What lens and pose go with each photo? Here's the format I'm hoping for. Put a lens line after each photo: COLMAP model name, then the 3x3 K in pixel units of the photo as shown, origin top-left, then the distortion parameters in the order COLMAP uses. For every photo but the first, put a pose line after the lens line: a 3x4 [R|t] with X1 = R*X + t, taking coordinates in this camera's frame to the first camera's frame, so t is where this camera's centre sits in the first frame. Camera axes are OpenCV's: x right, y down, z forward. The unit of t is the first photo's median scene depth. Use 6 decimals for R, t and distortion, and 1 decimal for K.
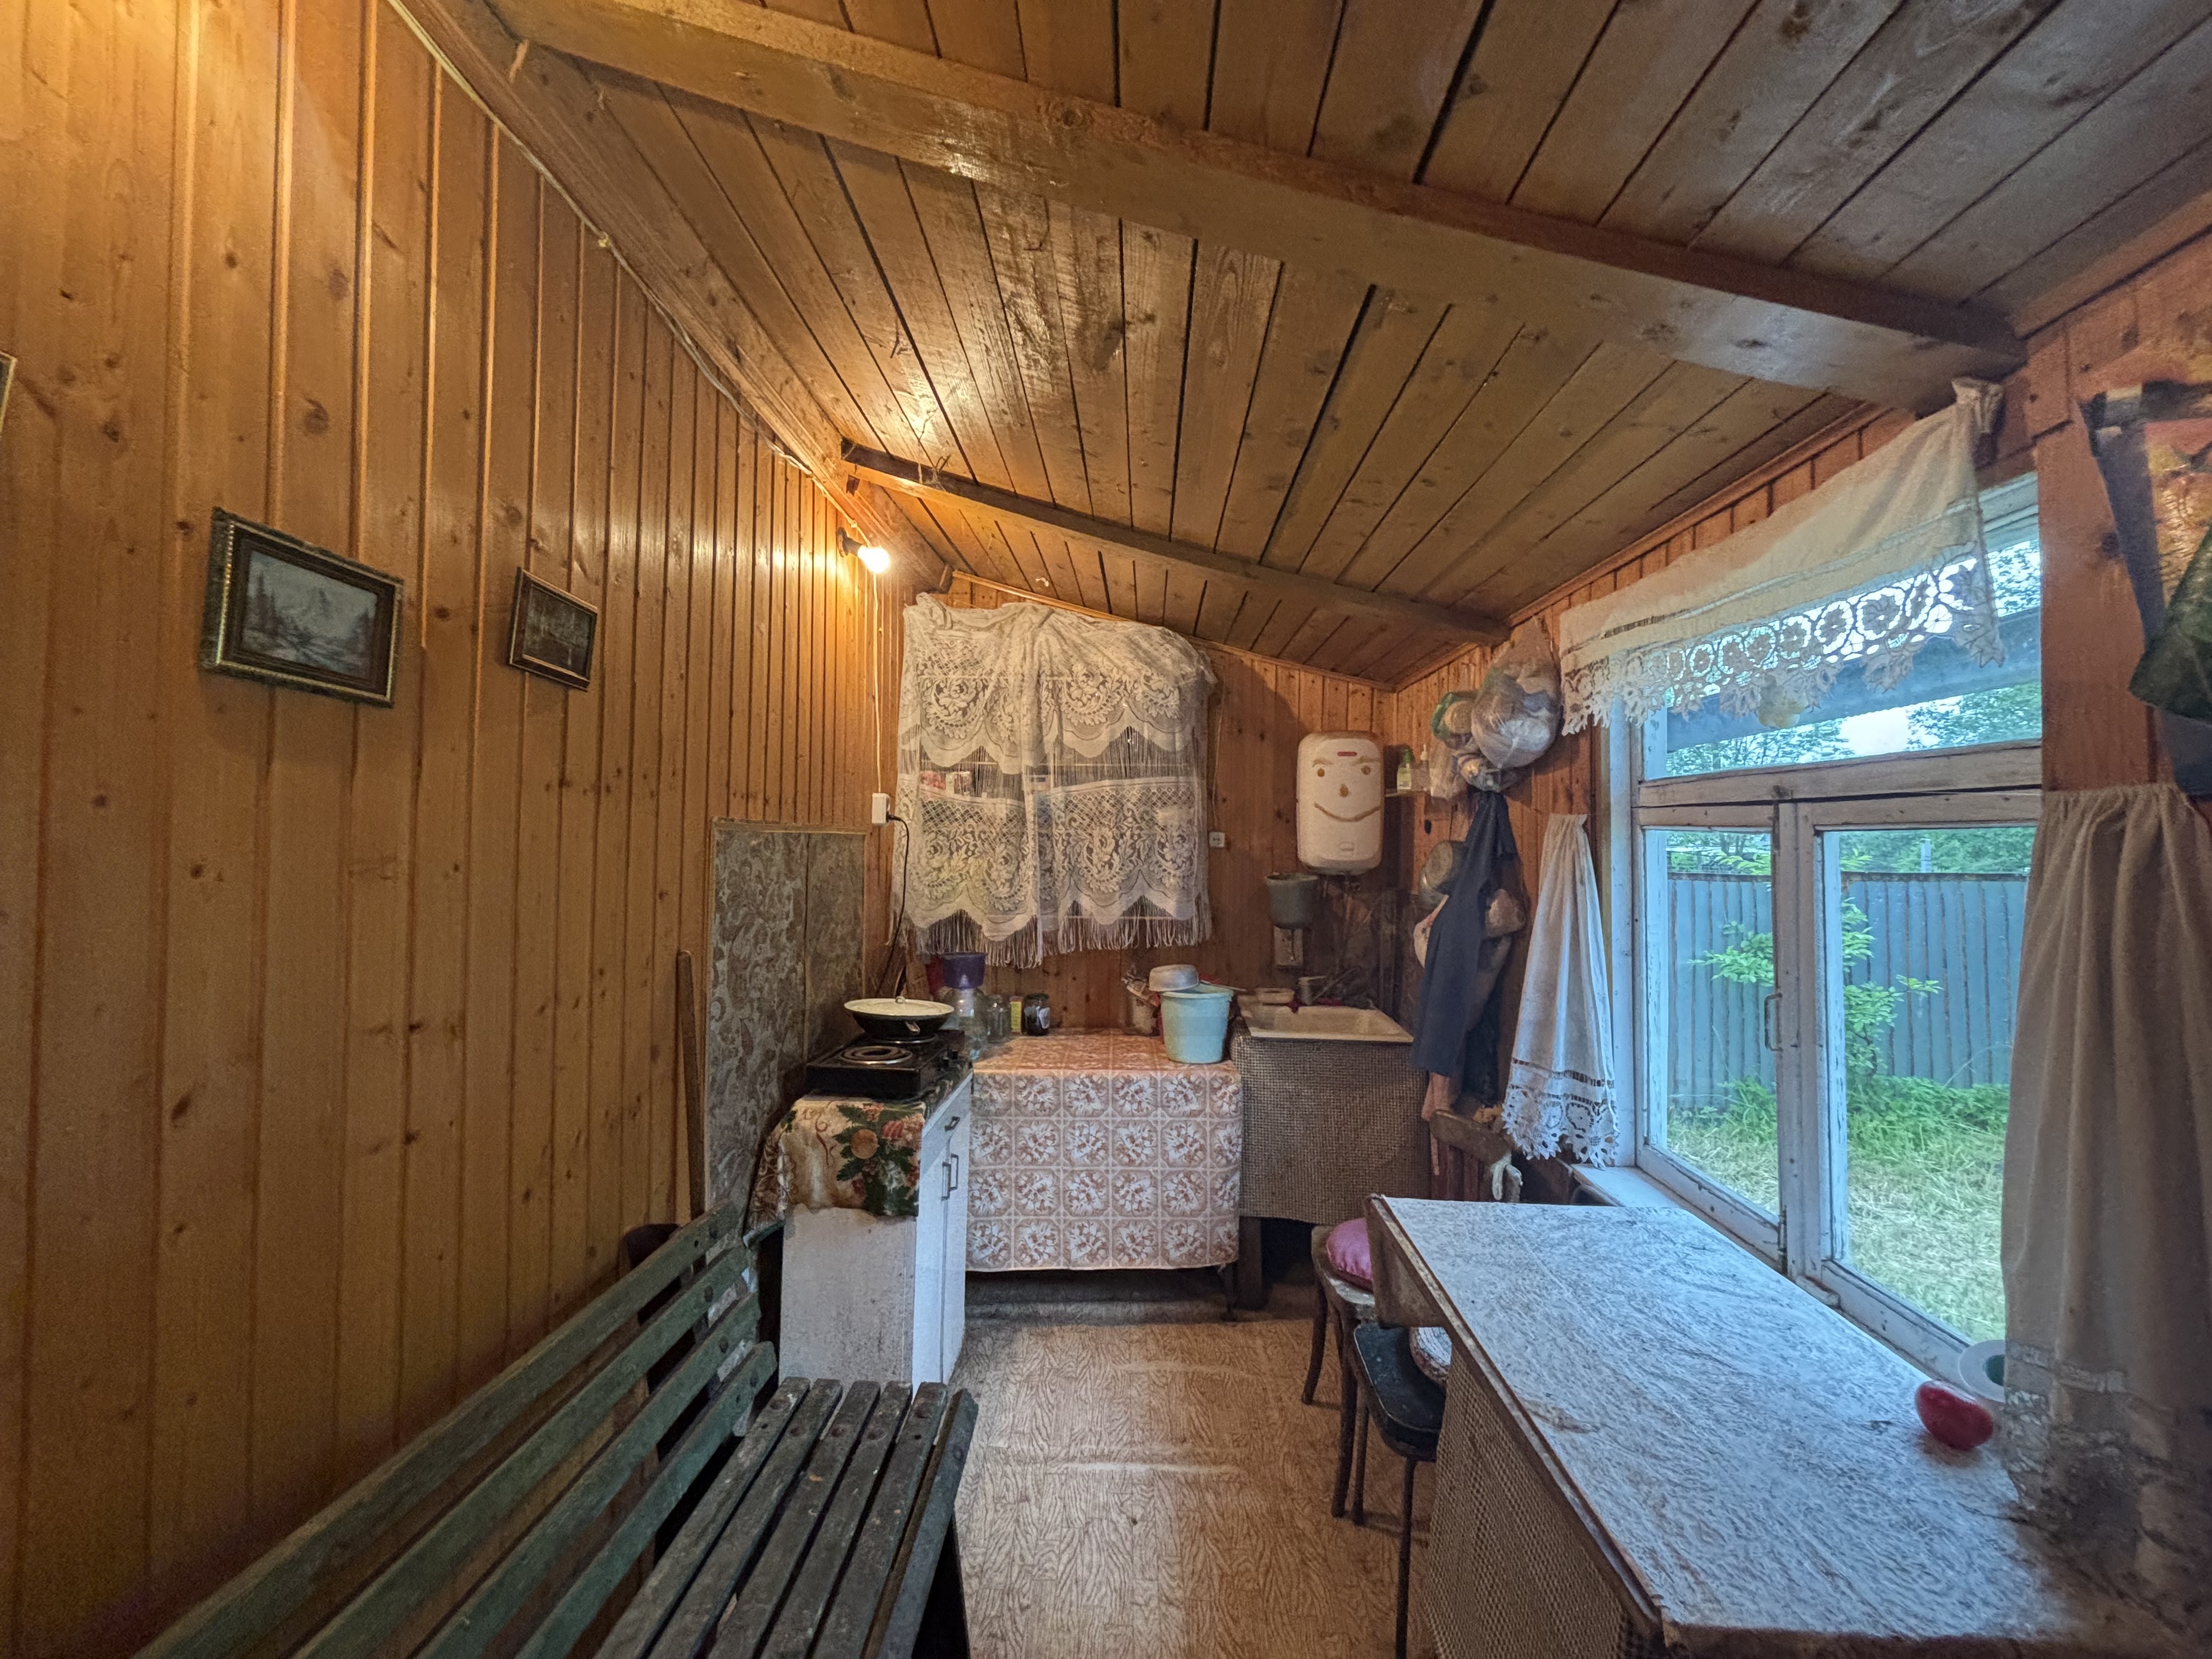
lens RADIAL K [[889.0, 0, 1098.4], [0, 889.0, 833.4], [0, 0, 1]] dist [0.008333, 0.000386]
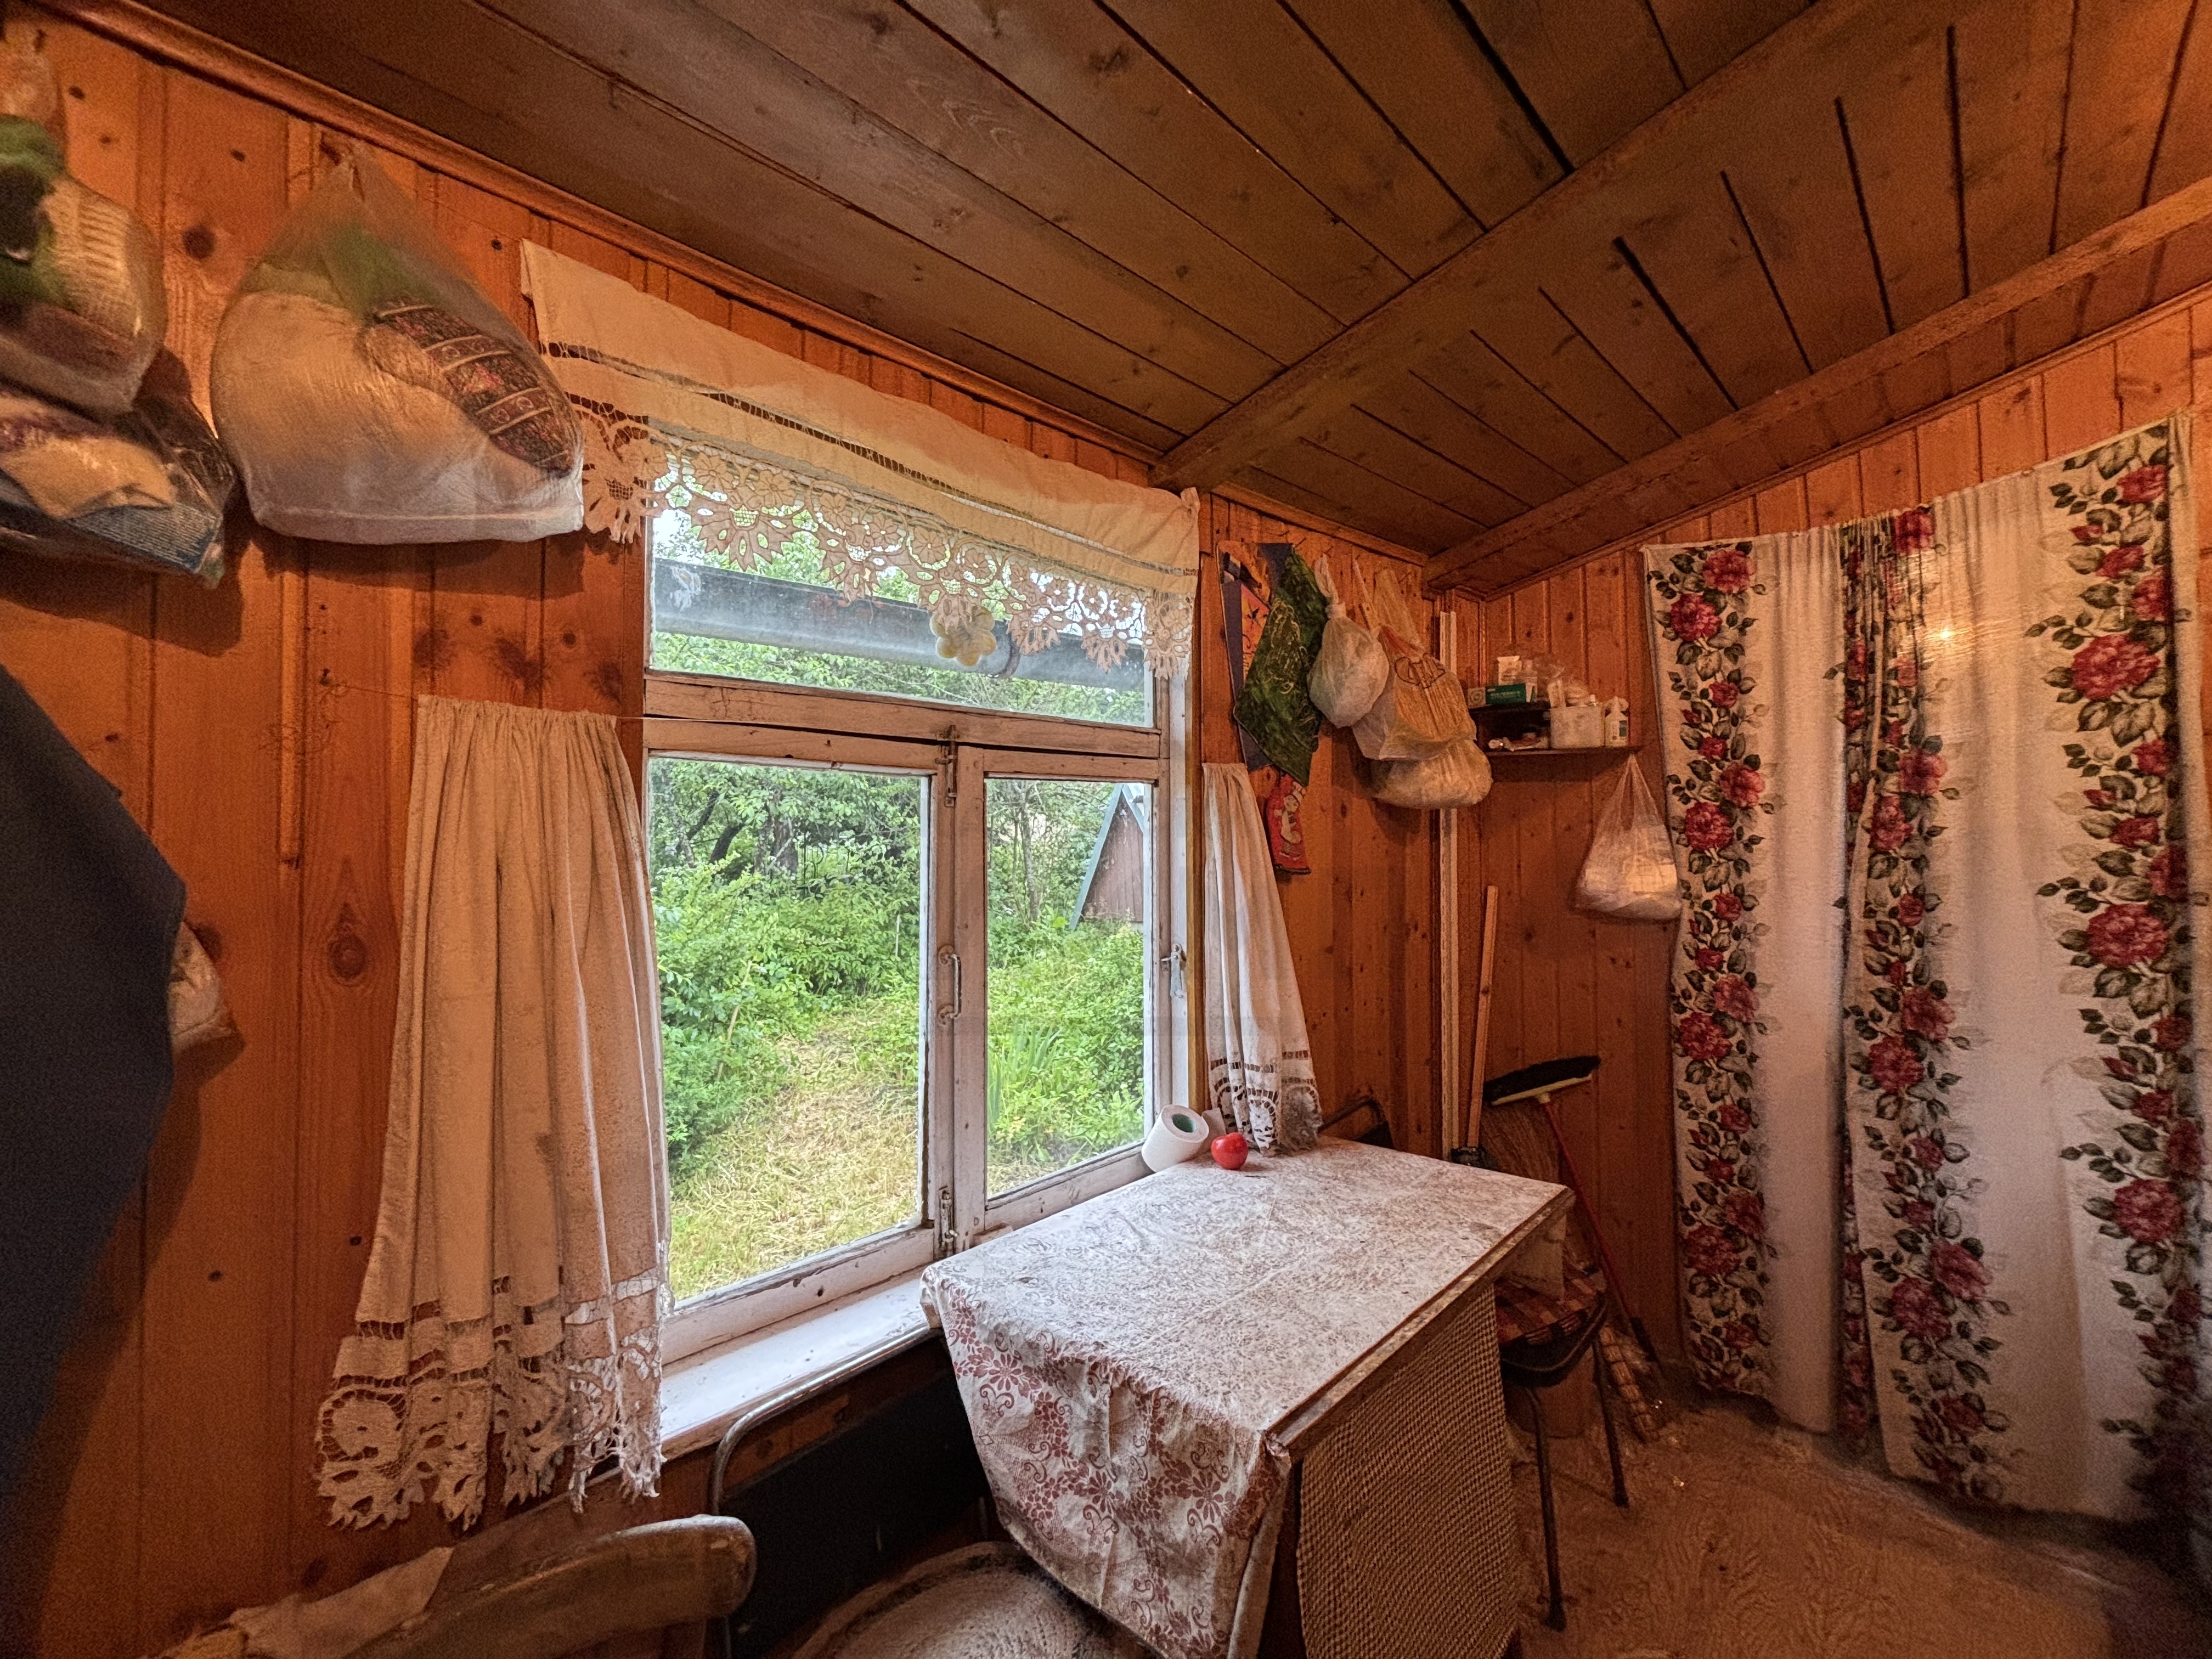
lens RADIAL K [[889.0, 0, 1098.4], [0, 889.0, 833.4], [0, 0, 1]] dist [0.008333, 0.000386]
pose [[-0.731286, 0.005872, 0.682046, 0.036543], [0.008101, 0.999967, 0.000077, 0.067896], [-0.682023, 0.005582, -0.731309, 1.862455]]
